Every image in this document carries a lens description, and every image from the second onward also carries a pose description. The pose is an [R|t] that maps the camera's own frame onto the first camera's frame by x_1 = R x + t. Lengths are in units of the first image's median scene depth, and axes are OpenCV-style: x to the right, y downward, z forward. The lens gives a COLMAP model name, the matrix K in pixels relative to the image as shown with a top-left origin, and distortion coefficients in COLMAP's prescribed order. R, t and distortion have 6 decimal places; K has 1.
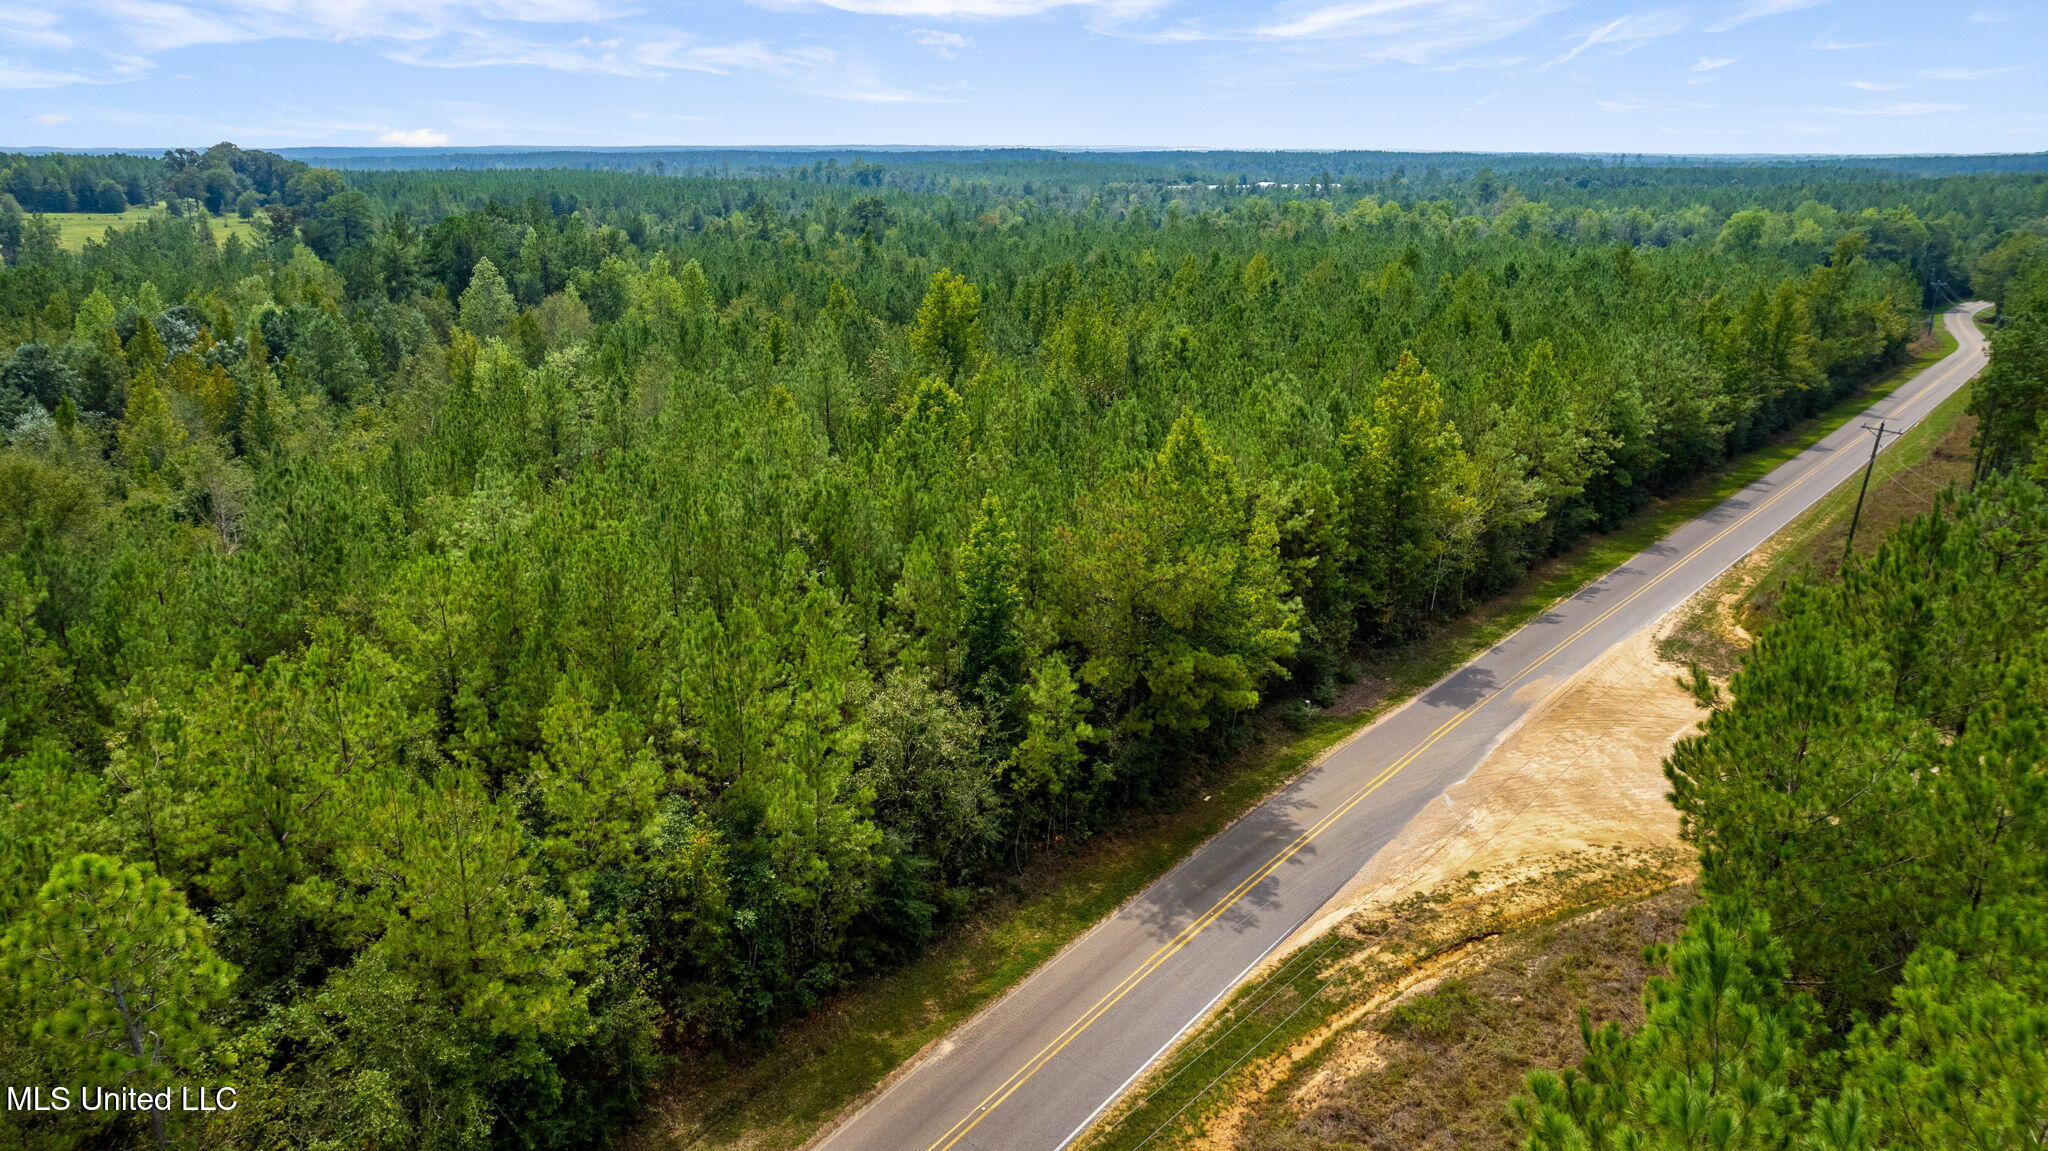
lens RADIAL K [[1315.2, 0, 1013.9], [0, 1315.2, 602.4], [0, 0, 1]] dist [-0.078460, 0.071517]
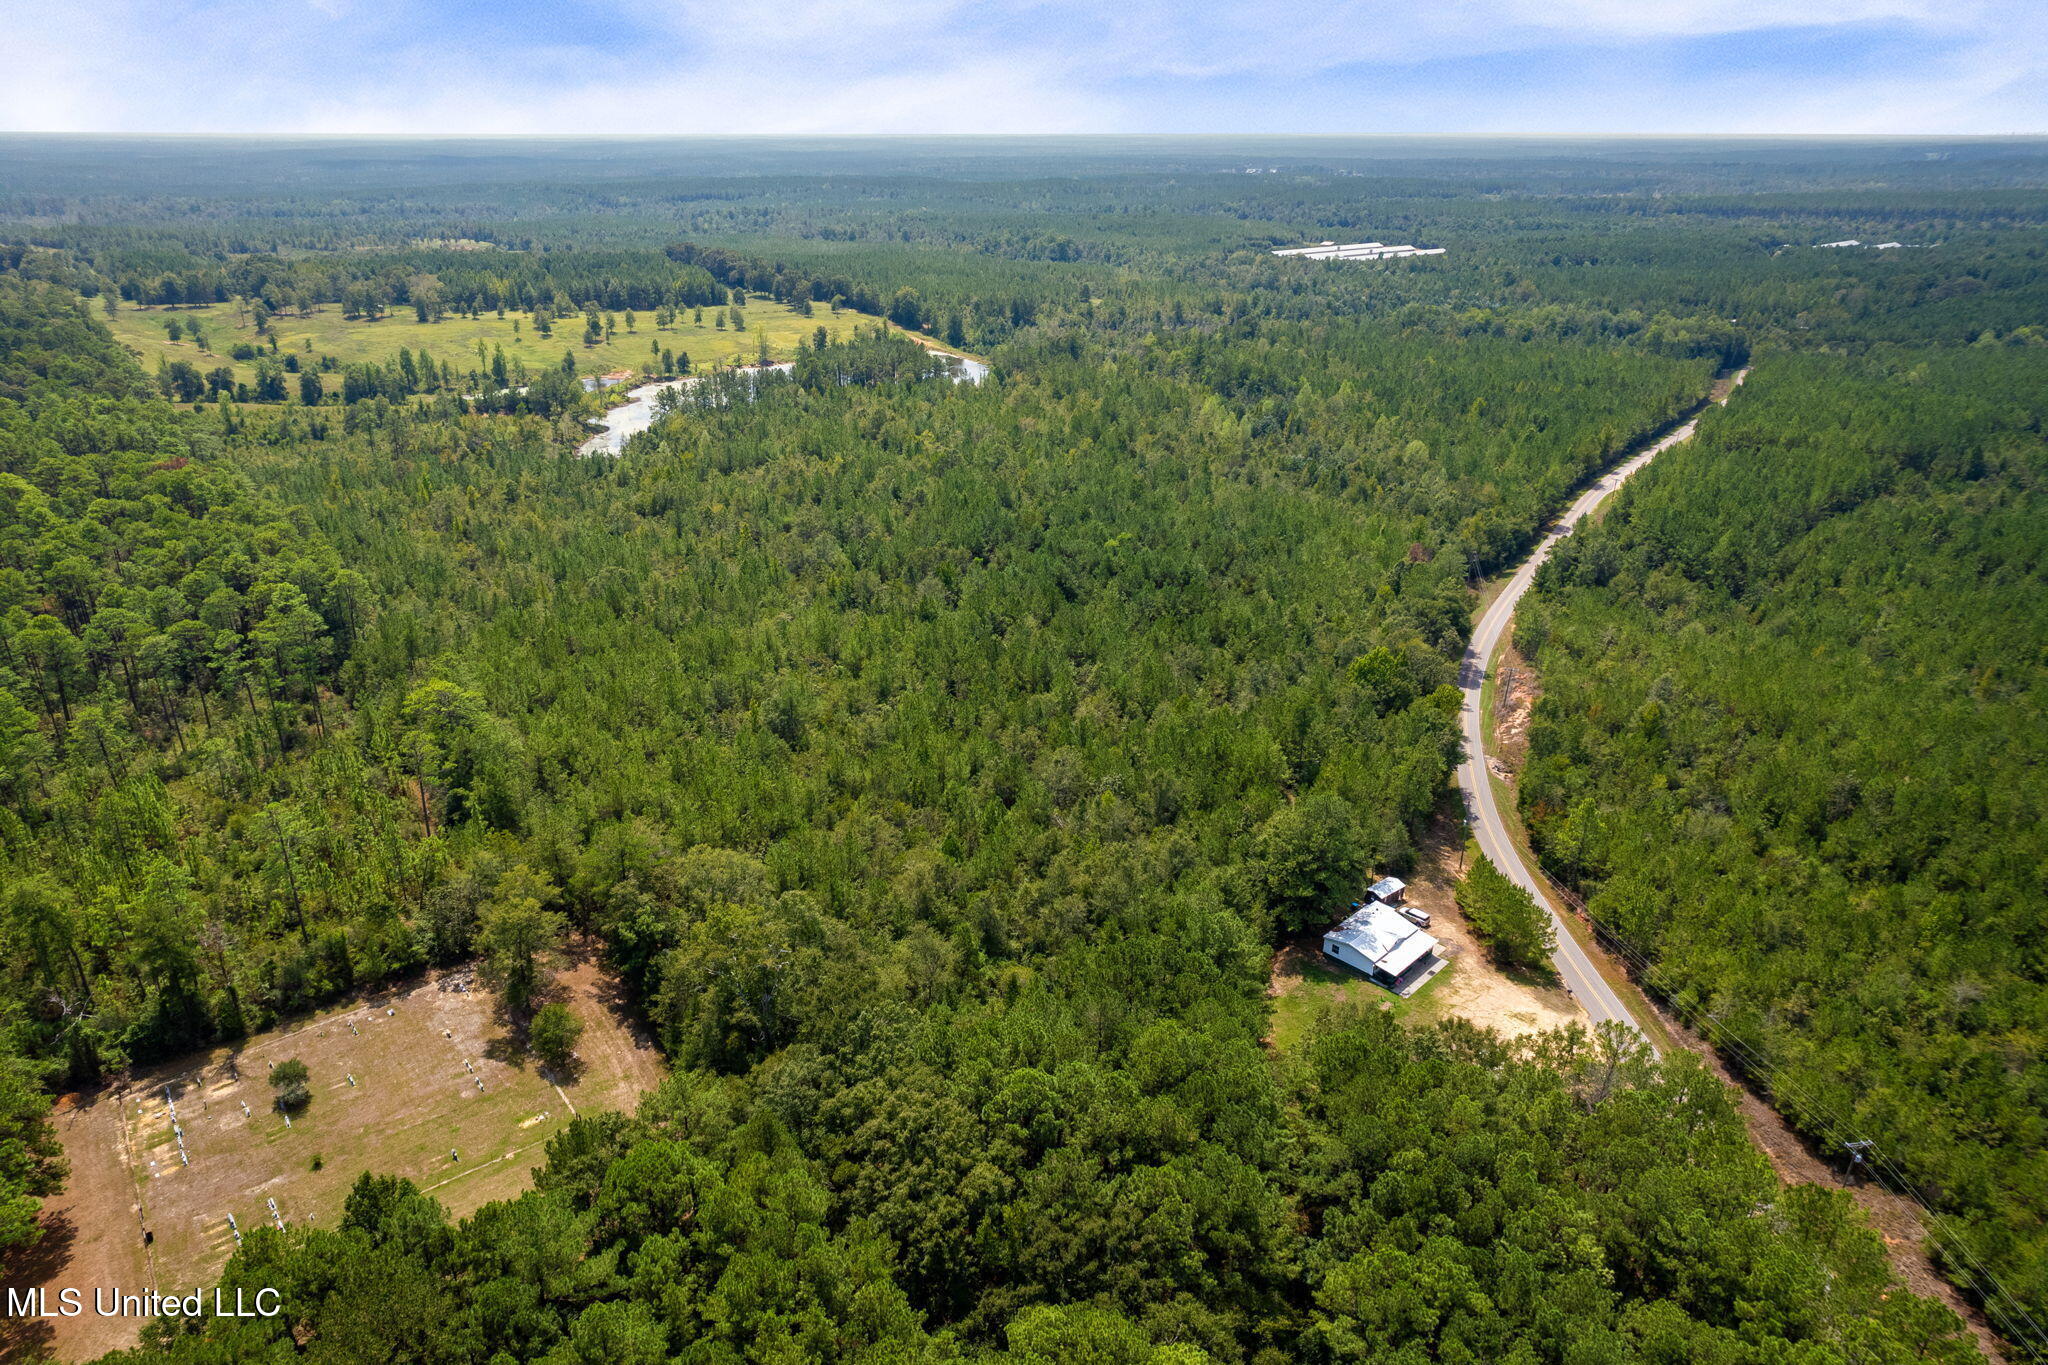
lens RADIAL K [[1360.2, 0, 1020.8], [0, 1360.2, 596.4], [0, 0, 1]] dist [-0.074670, 0.080816]
pose [[0.997563, -0.018973, 0.067142, -2.574502], [0.018353, 0.999783, 0.009846, 0.463927], [-0.067314, -0.008589, 0.997695, -4.608280]]
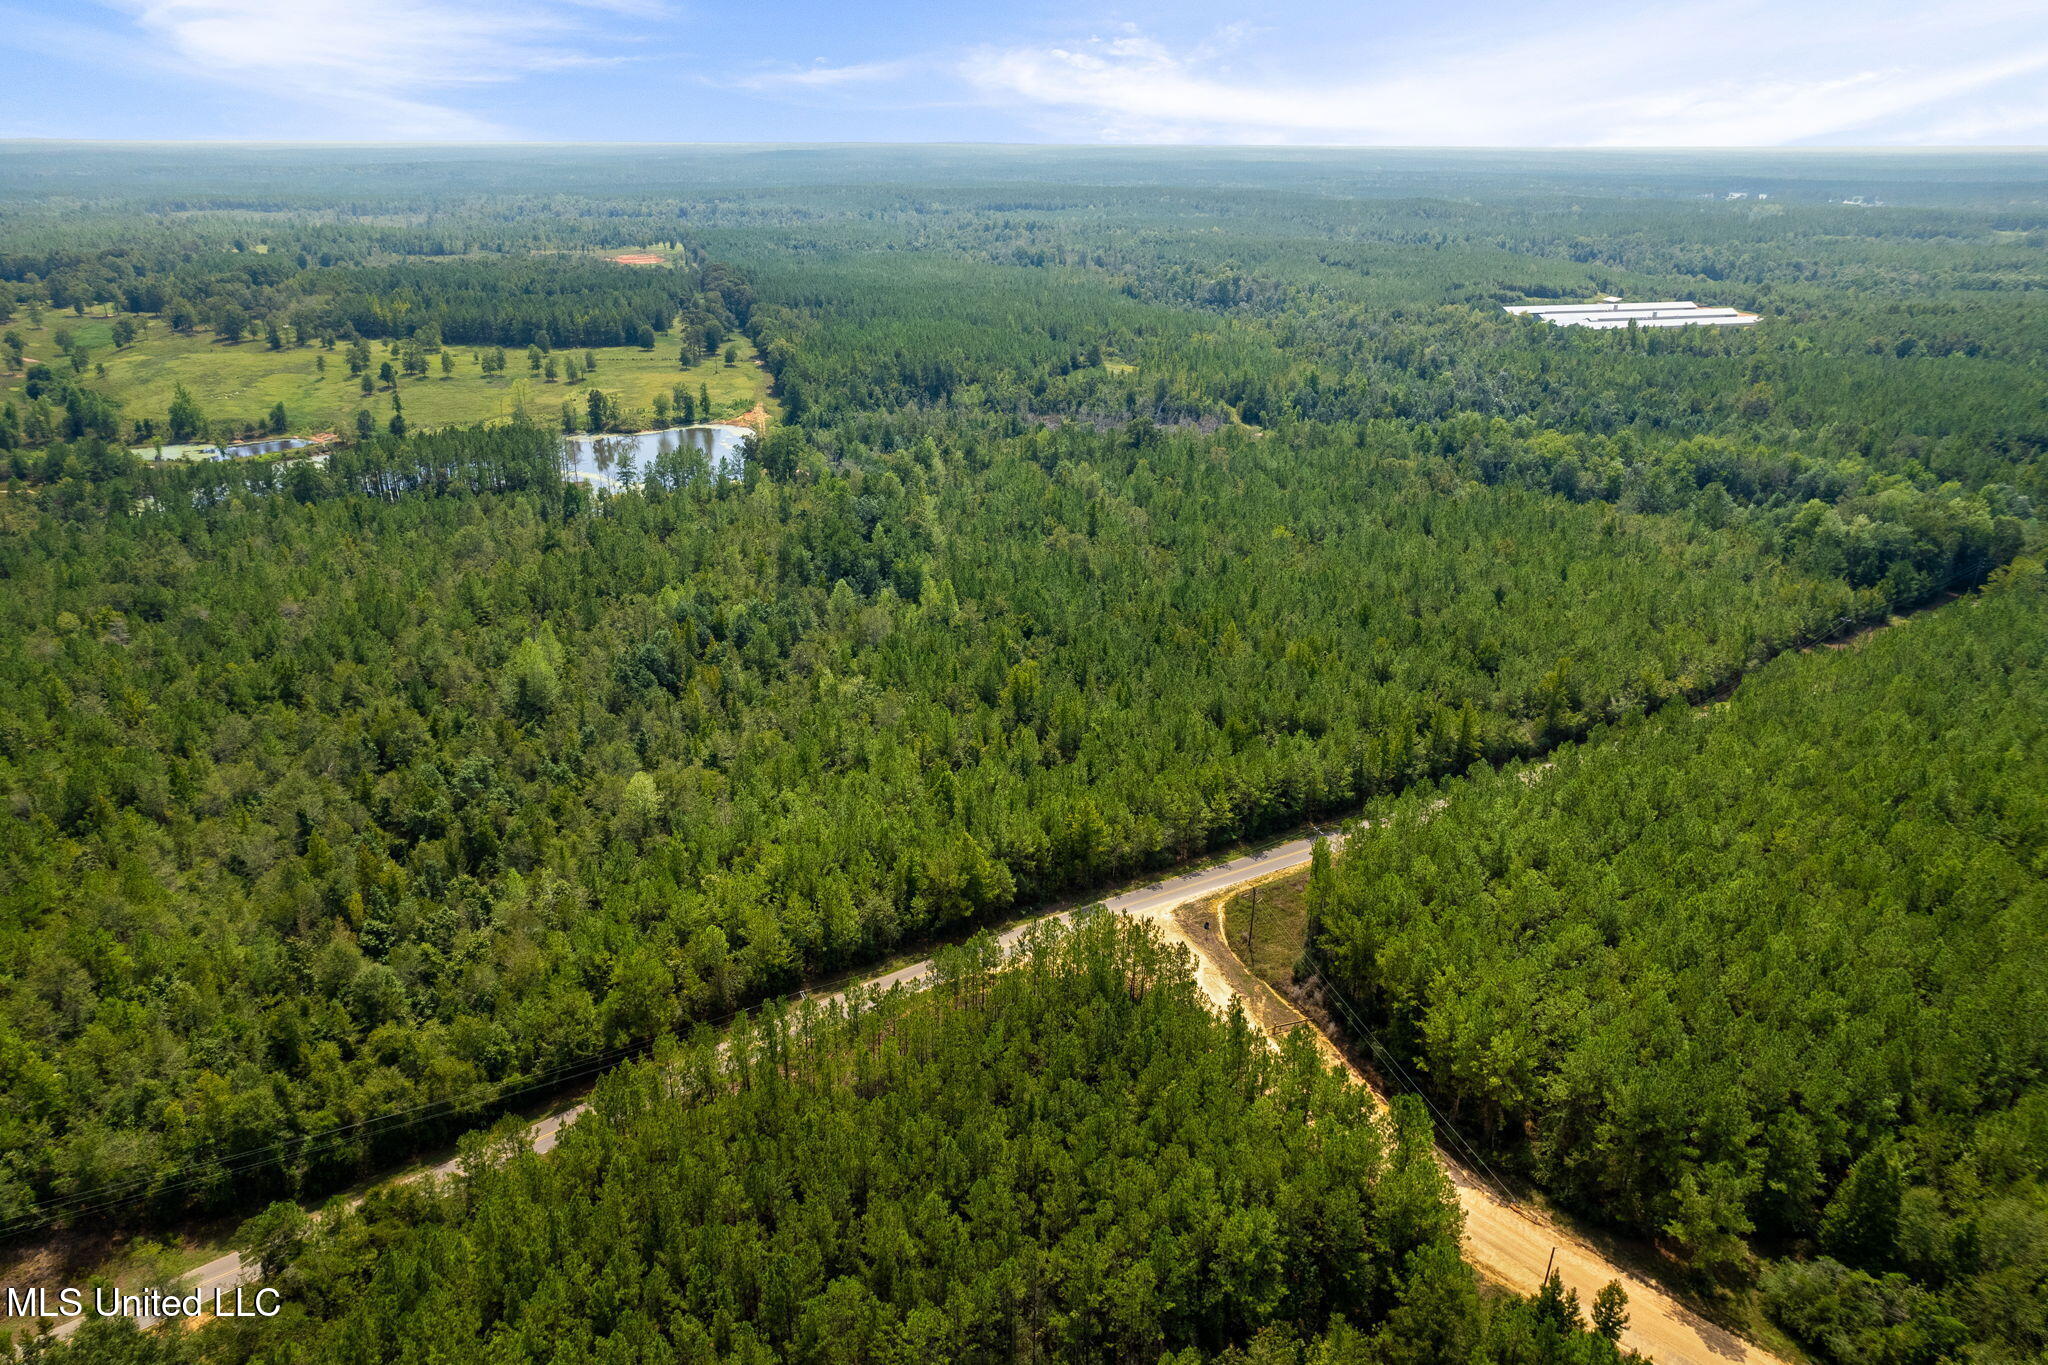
lens RADIAL K [[1323.8, 0, 1009.7], [0, 1323.8, 682.4], [0, 0, 1]] dist [-0.076208, 0.073585]
pose [[0.949062, 0.129629, -0.287188, 0.771848], [-0.109188, 0.990280, 0.086155, -0.551291], [0.295565, -0.050409, 0.953992, -1.519259]]
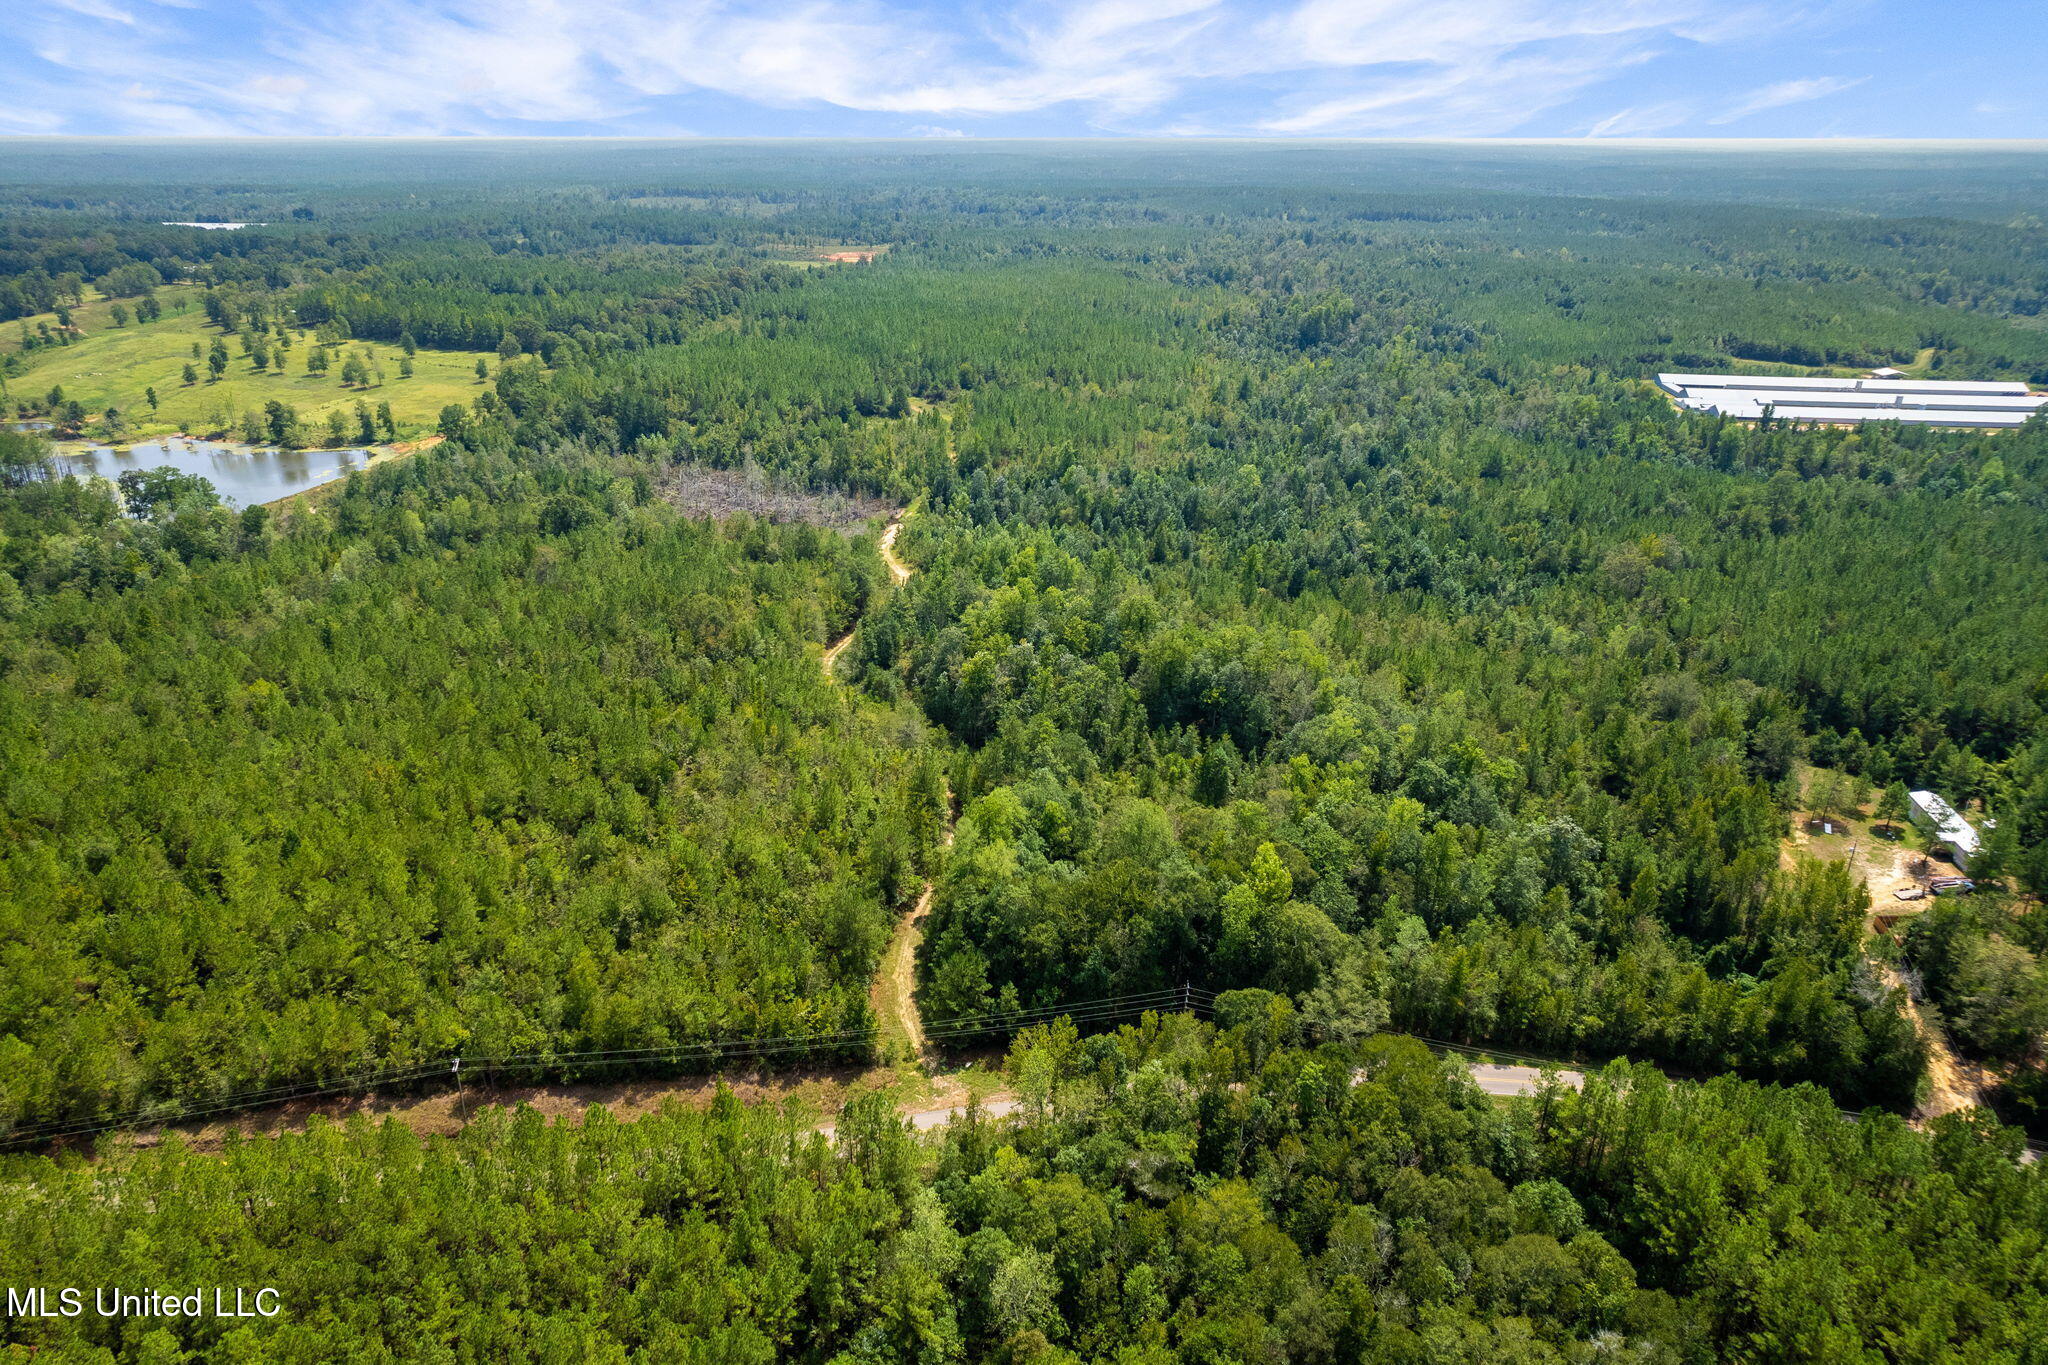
lens RADIAL K [[1323.8, 0, 1009.7], [0, 1323.8, 682.4], [0, 0, 1]] dist [-0.076208, 0.073585]
pose [[0.736306, 0.272756, -0.619240, 3.436773], [-0.226041, 0.961733, 0.154840, -1.653846], [0.637777, 0.025964, 0.769783, 1.677101]]
